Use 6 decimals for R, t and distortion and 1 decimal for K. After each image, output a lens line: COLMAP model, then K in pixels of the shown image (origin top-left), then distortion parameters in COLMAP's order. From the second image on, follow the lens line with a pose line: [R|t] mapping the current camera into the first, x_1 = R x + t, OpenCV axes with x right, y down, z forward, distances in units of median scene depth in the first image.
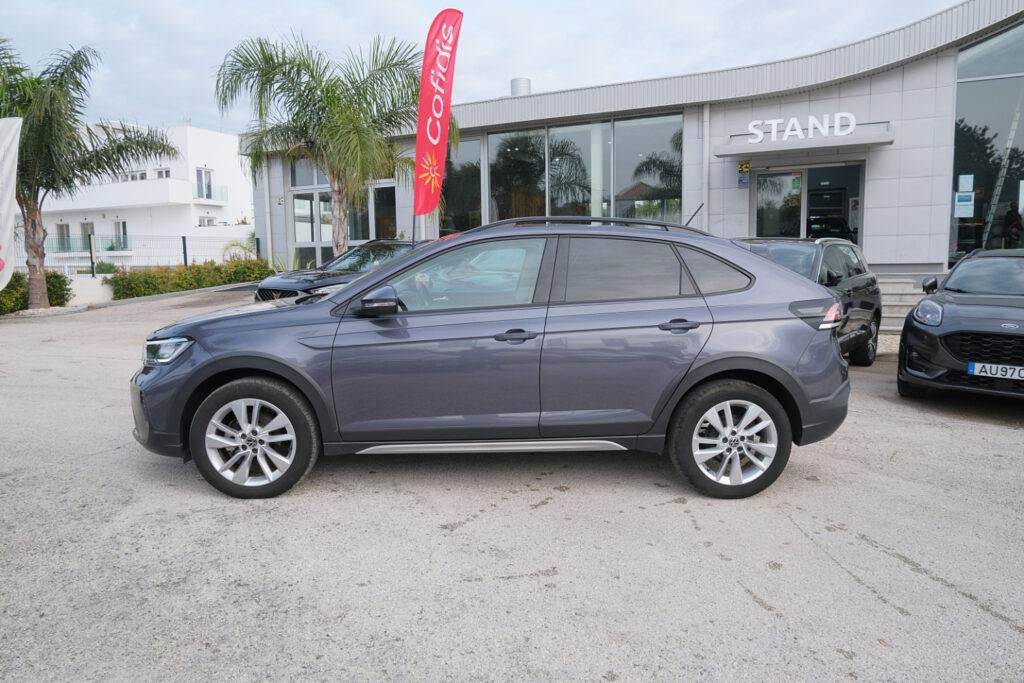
lens RADIAL K [[696.0, 0, 515.8], [0, 696.0, 318.8], [0, 0, 1]] dist [-0.000271, -0.001427]
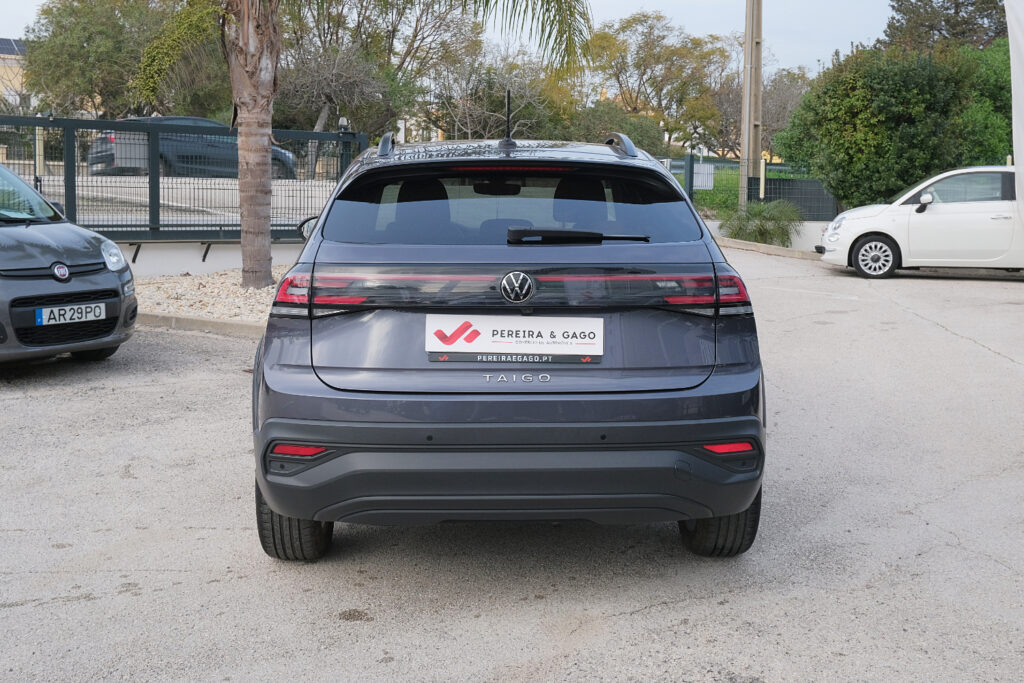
lens RADIAL K [[1142.7, 0, 514.7], [0, 1142.7, 316.9], [0, 0, 1]] dist [-0.004952, 0.003223]
pose [[-0.008263, 0.112634, -0.993602, 1.372091], [-0.091697, 0.989364, 0.112916, -0.106287], [0.995753, 0.092044, 0.002153, 1.209812]]
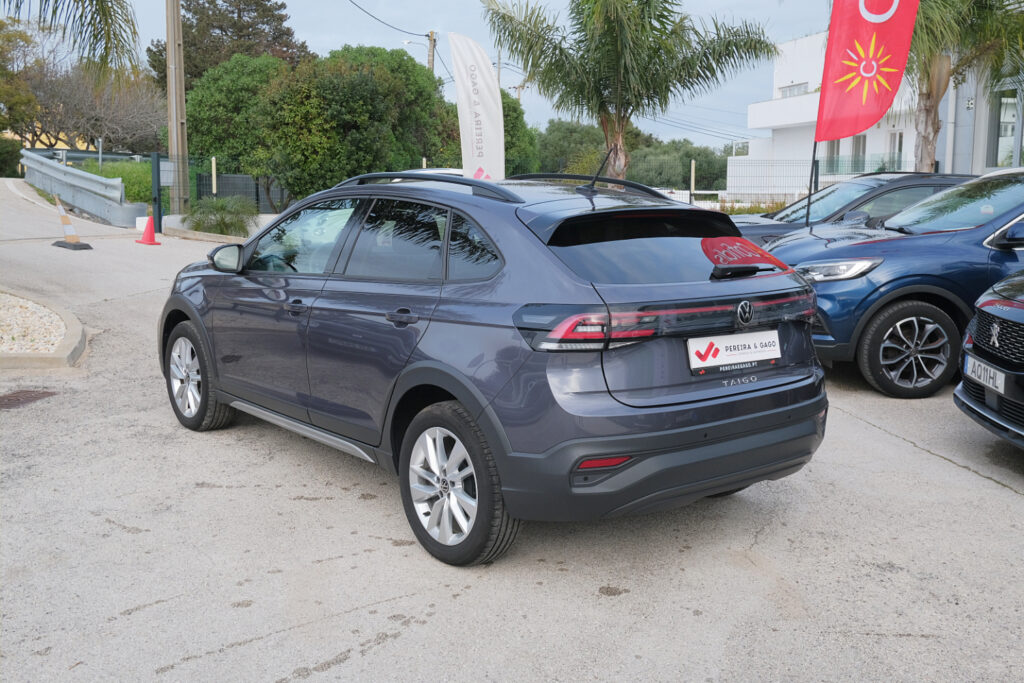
lens RADIAL K [[1048.6, 0, 512.0], [0, 1048.6, 341.5], [0, 0, 1]] dist [-0.009494, 0.002068]
pose [[0.588864, 0.132700, -0.797264, 1.208827], [-0.081451, 0.991151, 0.104810, -0.093004], [0.804117, 0.003219, 0.594462, 0.404609]]
